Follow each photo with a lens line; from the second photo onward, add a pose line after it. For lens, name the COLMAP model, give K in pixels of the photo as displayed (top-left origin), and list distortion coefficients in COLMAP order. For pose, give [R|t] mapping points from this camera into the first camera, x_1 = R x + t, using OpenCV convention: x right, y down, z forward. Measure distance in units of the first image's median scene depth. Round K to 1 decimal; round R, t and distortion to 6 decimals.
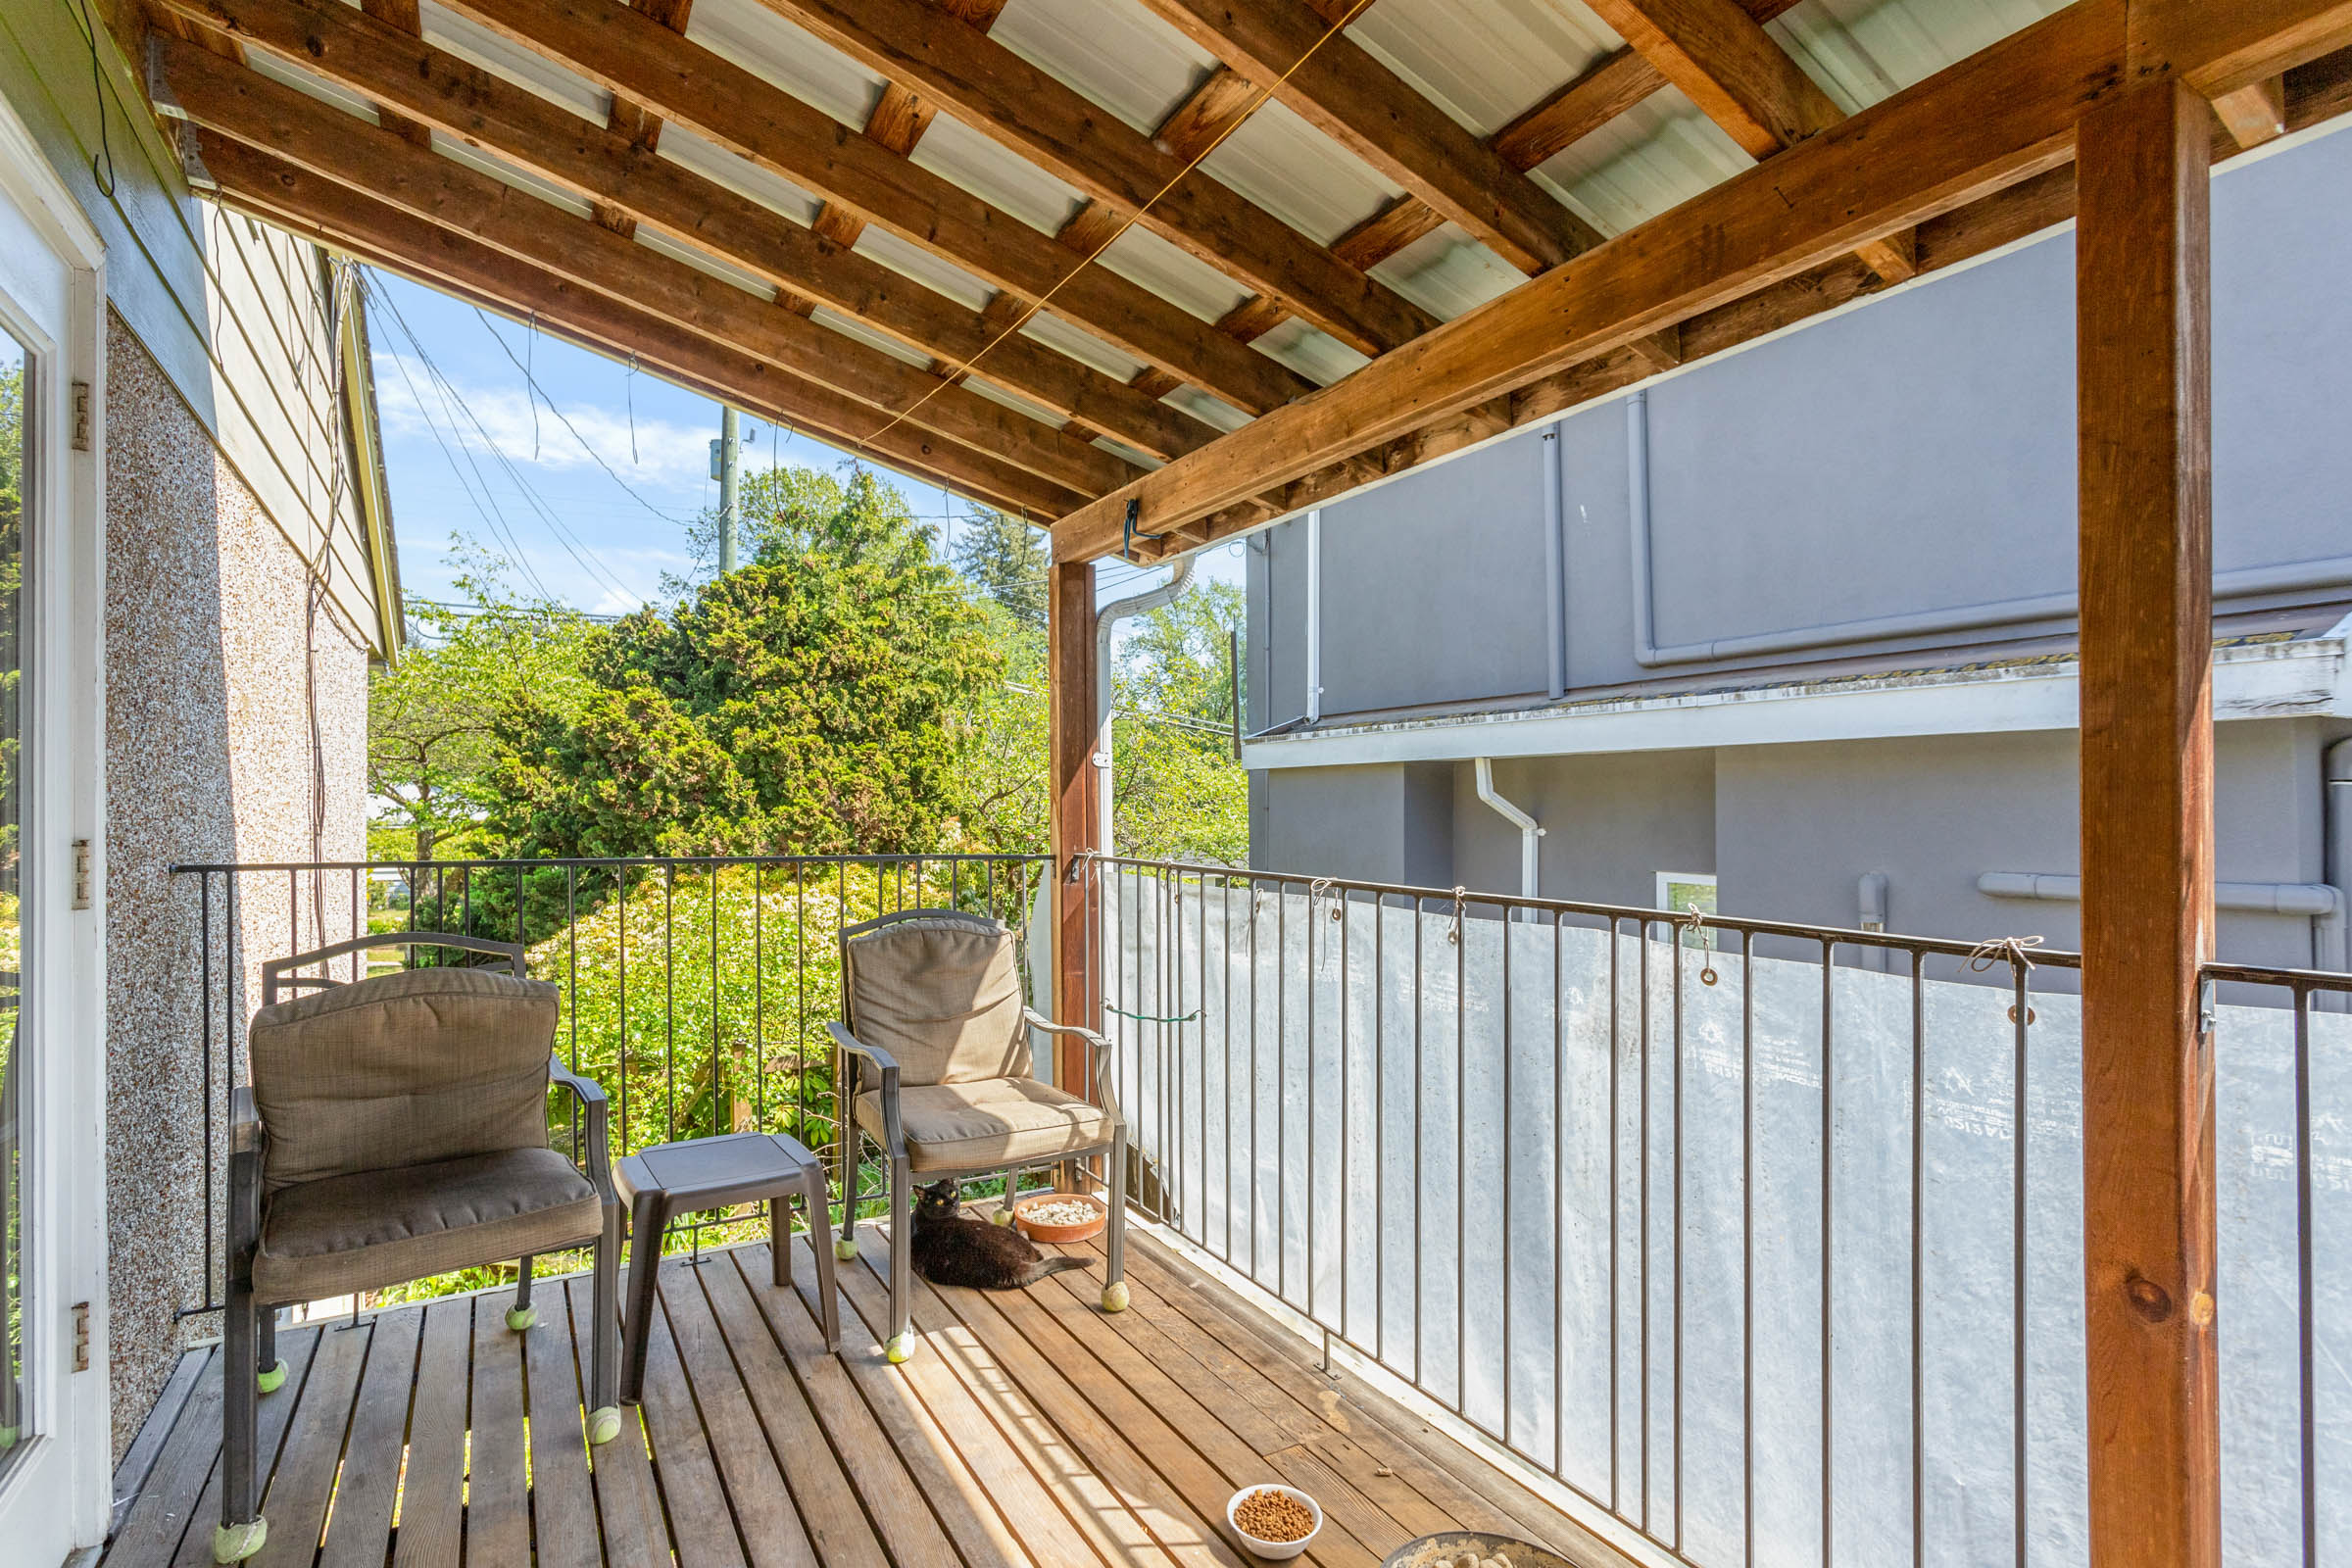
lens RADIAL K [[1130.2, 0, 1170.3], [0, 1130.2, 799.7], [0, 0, 1]] dist [-0.009024, 0.001423]
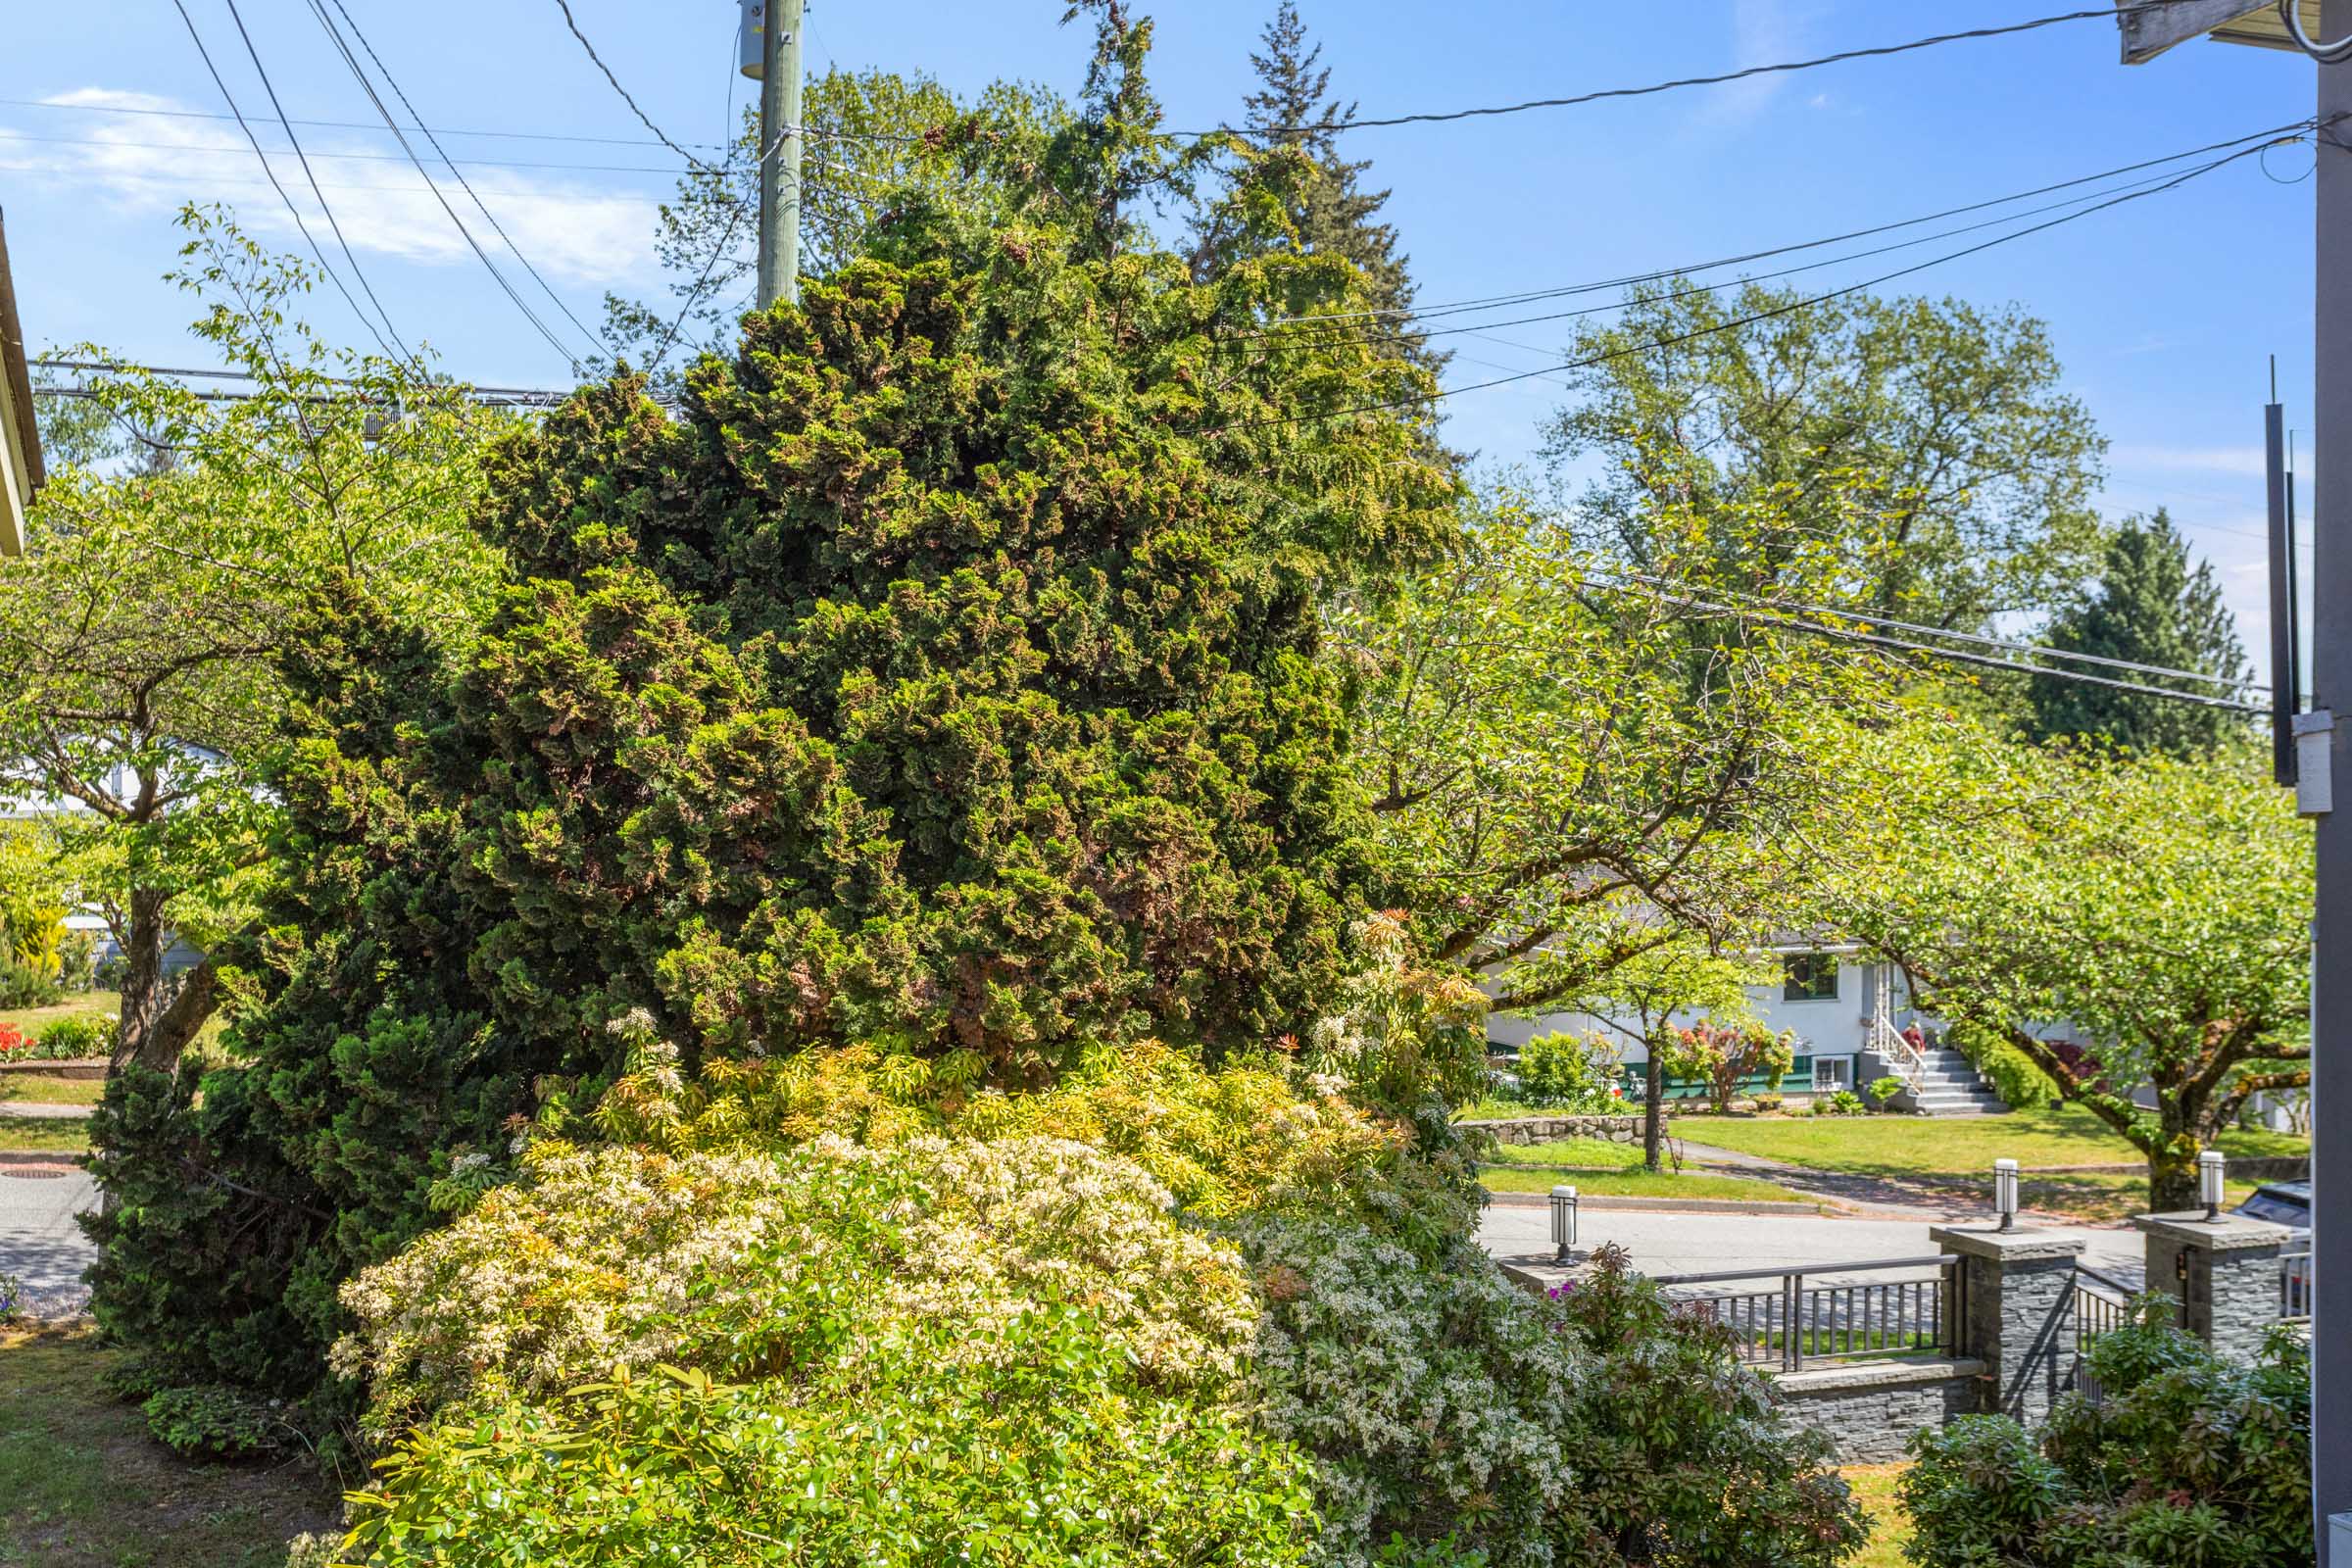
lens RADIAL K [[2420.0, 0, 1177.5], [0, 2420.0, 776.1], [0, 0, 1]] dist [-0.007688, 0.000000]
pose [[0.981933, 0.009481, -0.188992, -0.103759], [-0.008450, 0.999945, 0.006264, -0.031811], [0.189041, -0.004554, 0.981959, 0.182021]]
